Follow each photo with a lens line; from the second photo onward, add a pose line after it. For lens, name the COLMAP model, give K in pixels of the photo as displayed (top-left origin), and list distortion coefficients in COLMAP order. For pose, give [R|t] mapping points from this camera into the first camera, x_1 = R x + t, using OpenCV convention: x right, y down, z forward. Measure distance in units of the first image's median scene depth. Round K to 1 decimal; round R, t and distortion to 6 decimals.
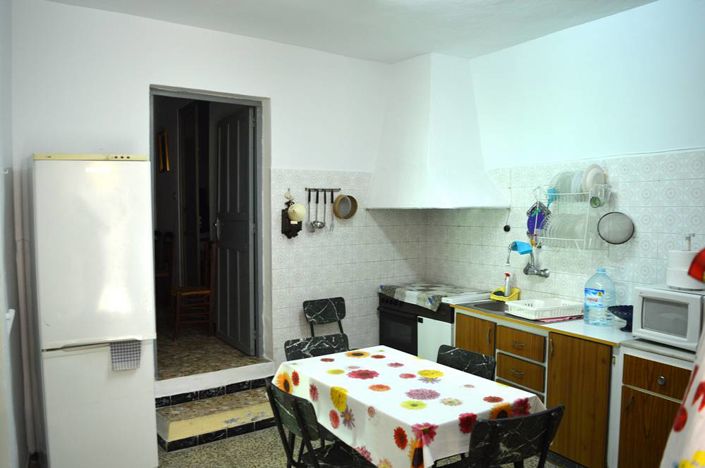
lens RADIAL K [[543.9, 0, 352.5], [0, 543.9, 234.0], [0, 0, 1]] dist [-0.045651, 0.004671]
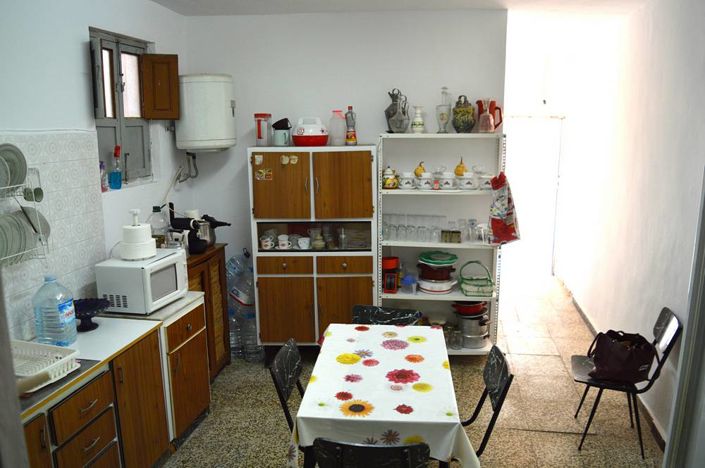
lens RADIAL K [[543.9, 0, 352.5], [0, 543.9, 234.0], [0, 0, 1]] dist [-0.045651, 0.004671]
pose [[-0.758949, -0.126737, 0.638698, -0.503567], [0.036969, 0.970907, 0.236586, -0.225966], [-0.650100, 0.203169, -0.732183, 1.718531]]
